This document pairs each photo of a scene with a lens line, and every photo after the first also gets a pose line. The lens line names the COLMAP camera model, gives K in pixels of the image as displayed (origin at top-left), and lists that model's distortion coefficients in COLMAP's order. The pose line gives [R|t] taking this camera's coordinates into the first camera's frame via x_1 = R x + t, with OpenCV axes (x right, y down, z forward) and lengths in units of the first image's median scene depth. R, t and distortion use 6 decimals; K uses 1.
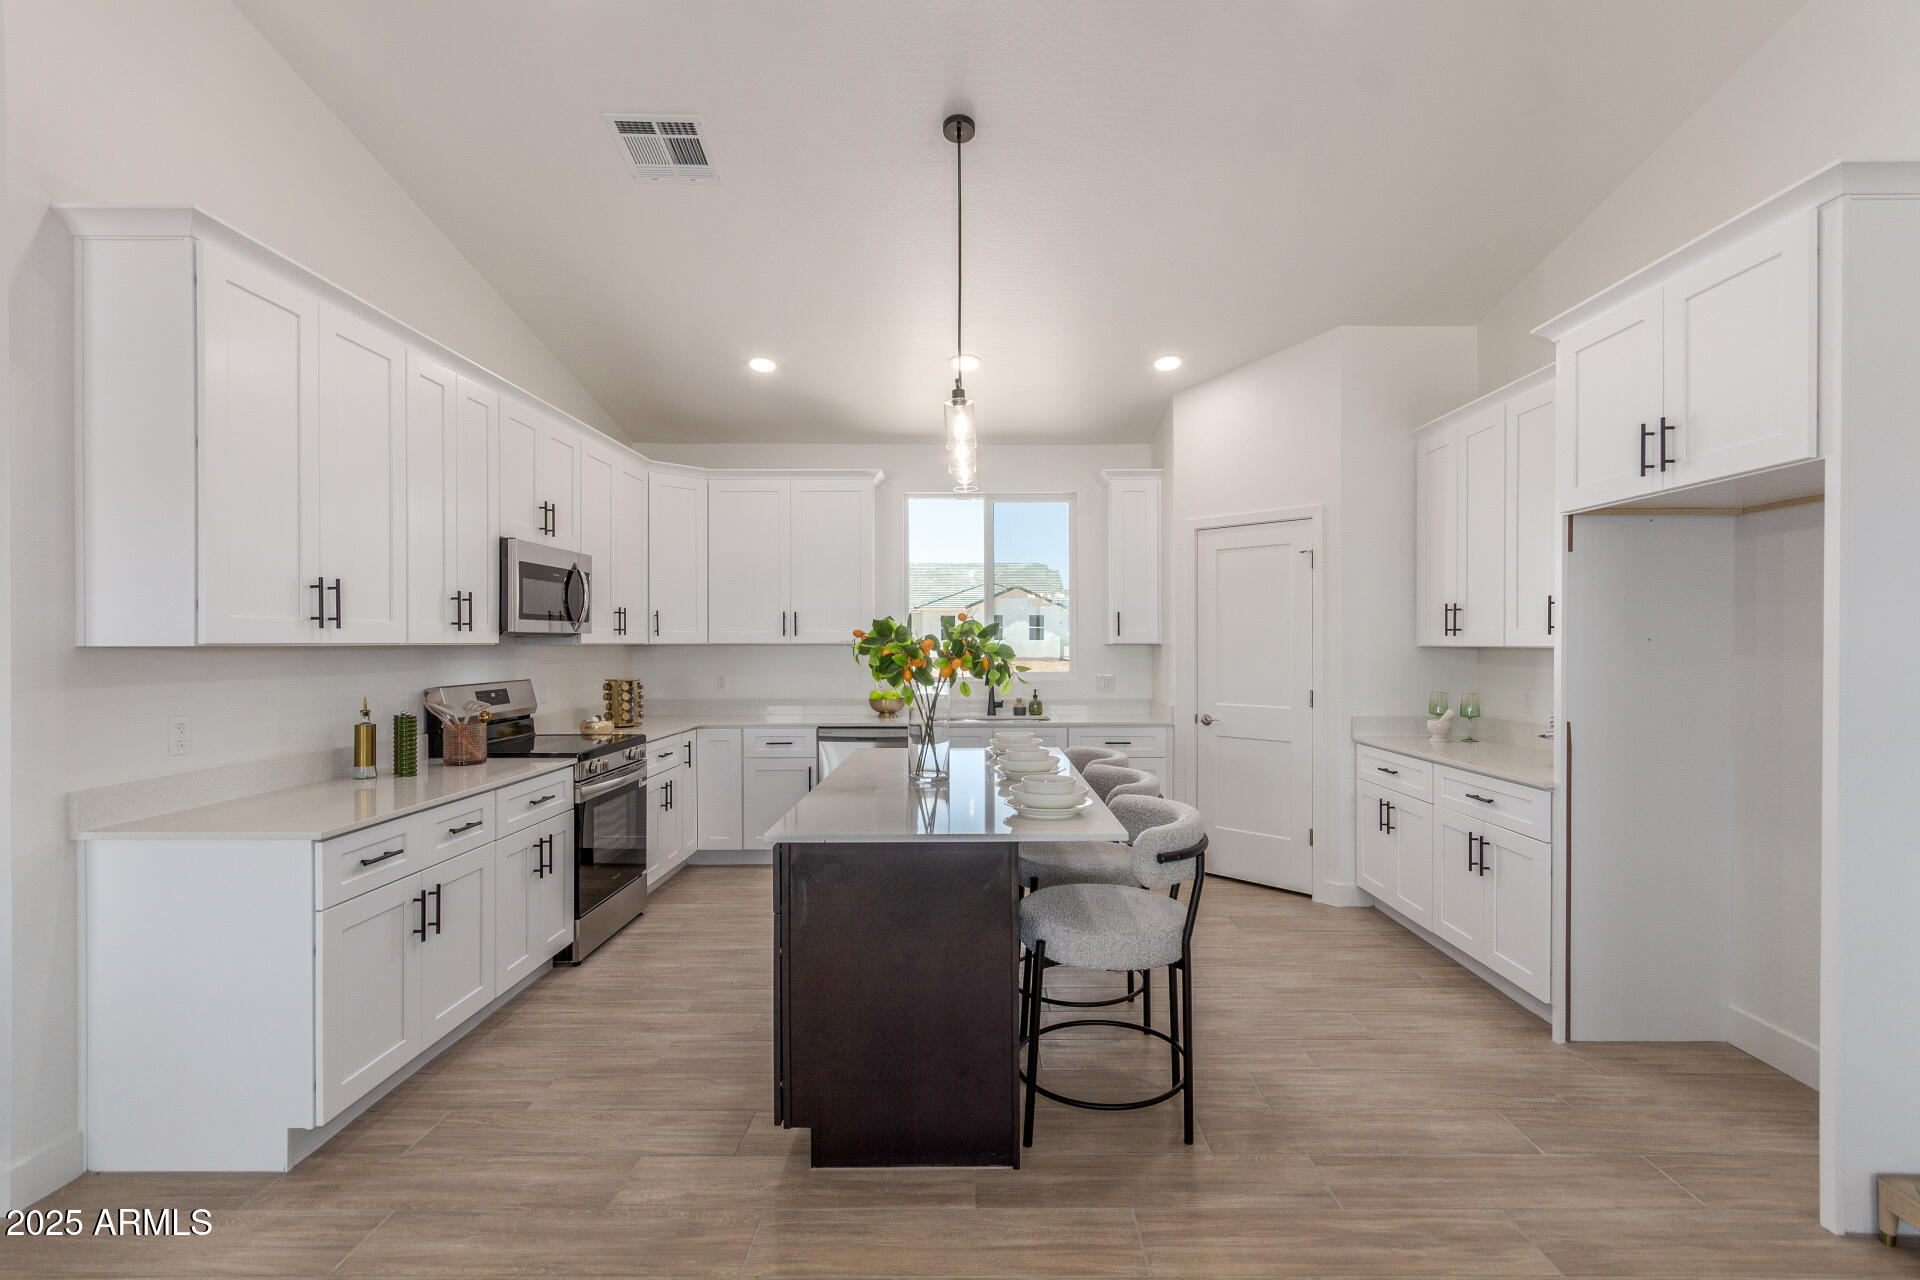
lens RADIAL K [[889.1, 0, 991.7], [0, 889.1, 649.8], [0, 0, 1]] dist [0.000192, 0.000635]
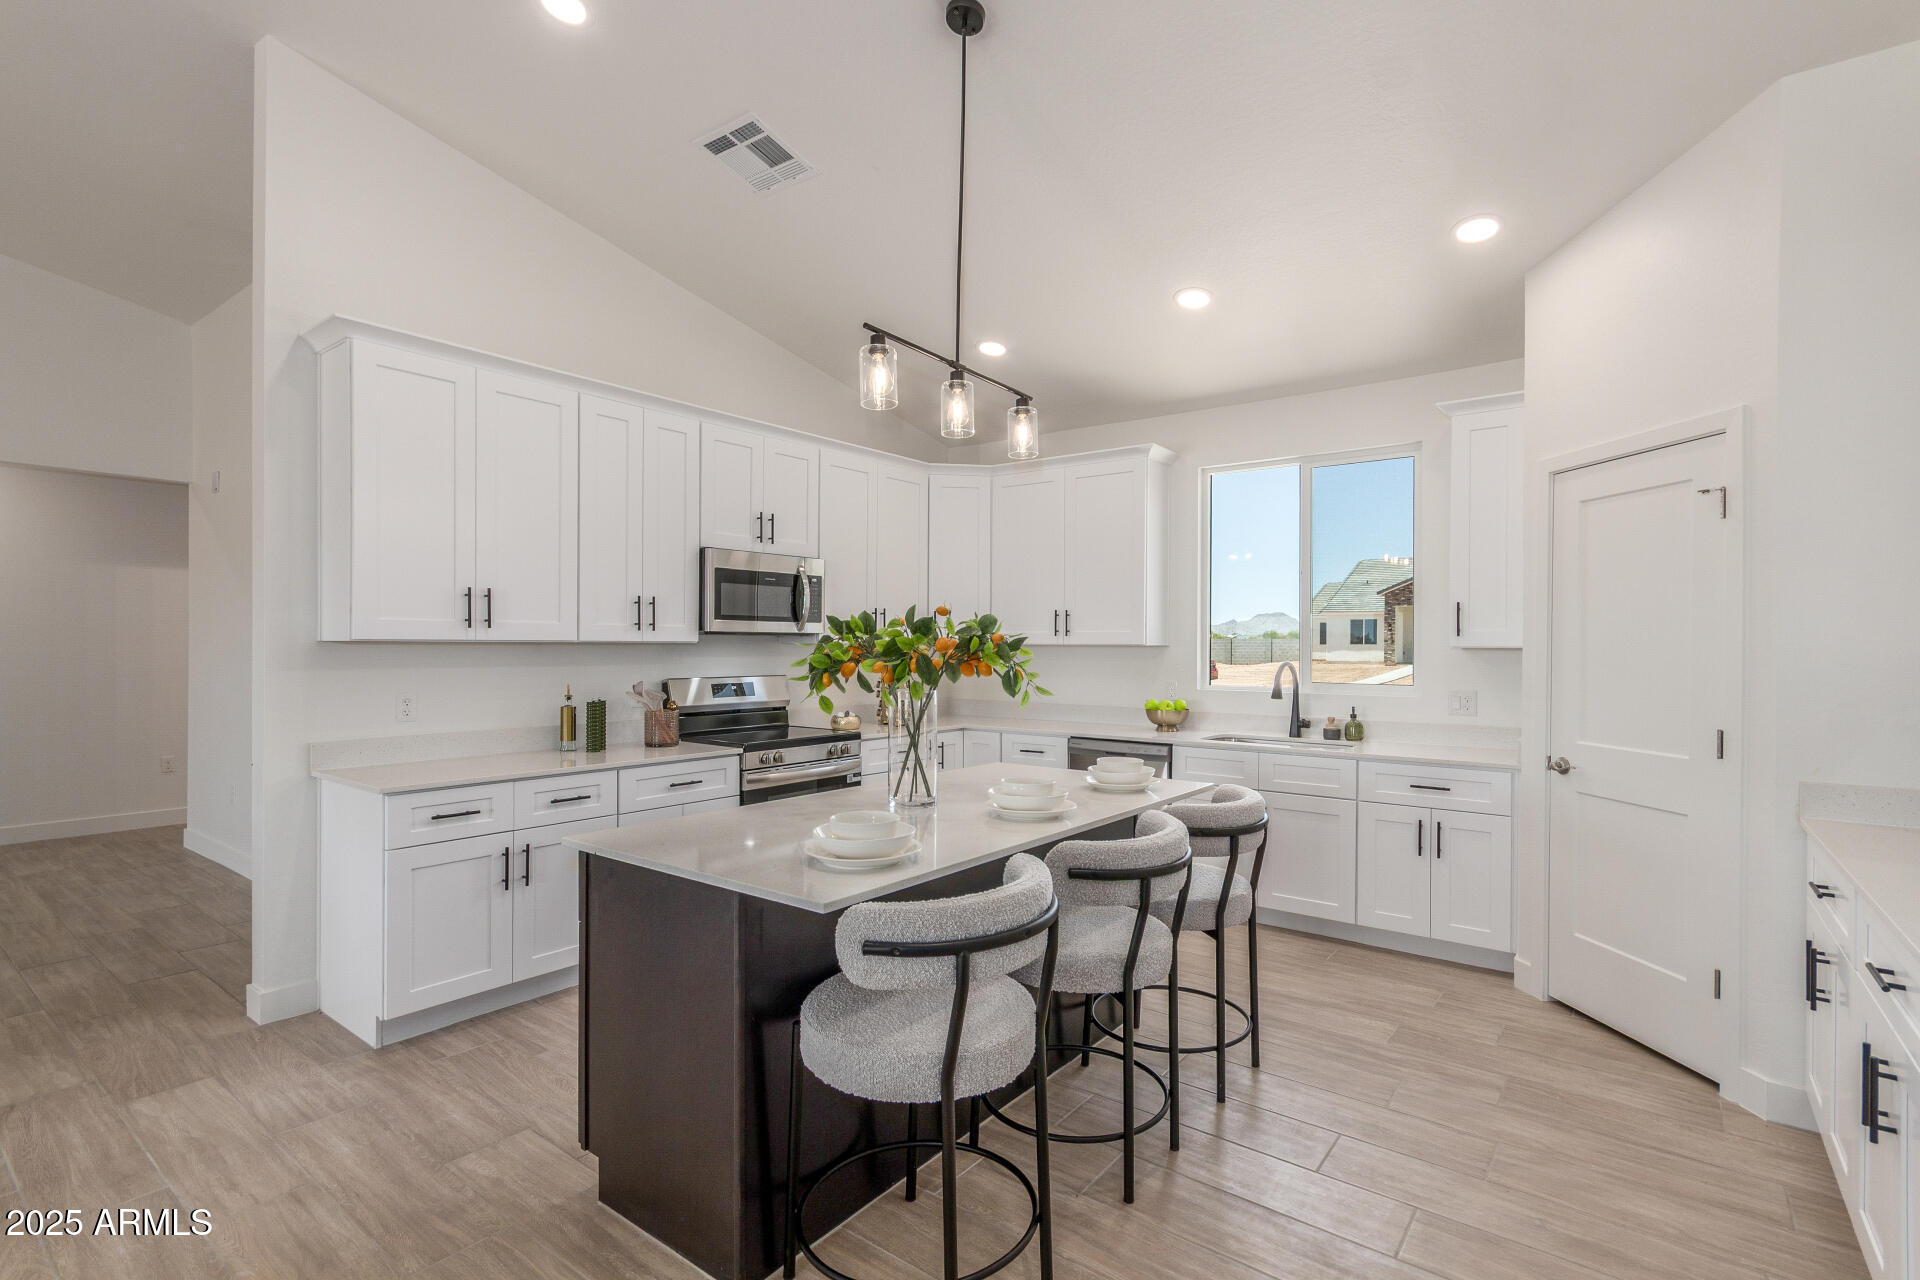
lens RADIAL K [[910.0, 0, 968.1], [0, 910.0, 652.1], [0, 0, 1]] dist [0.000444, 0.000165]
pose [[0.791067, 0.011273, -0.611626, 0.423594], [-0.011762, 0.999926, 0.003217, -0.001477], [0.611616, 0.004649, 0.791141, 0.295222]]
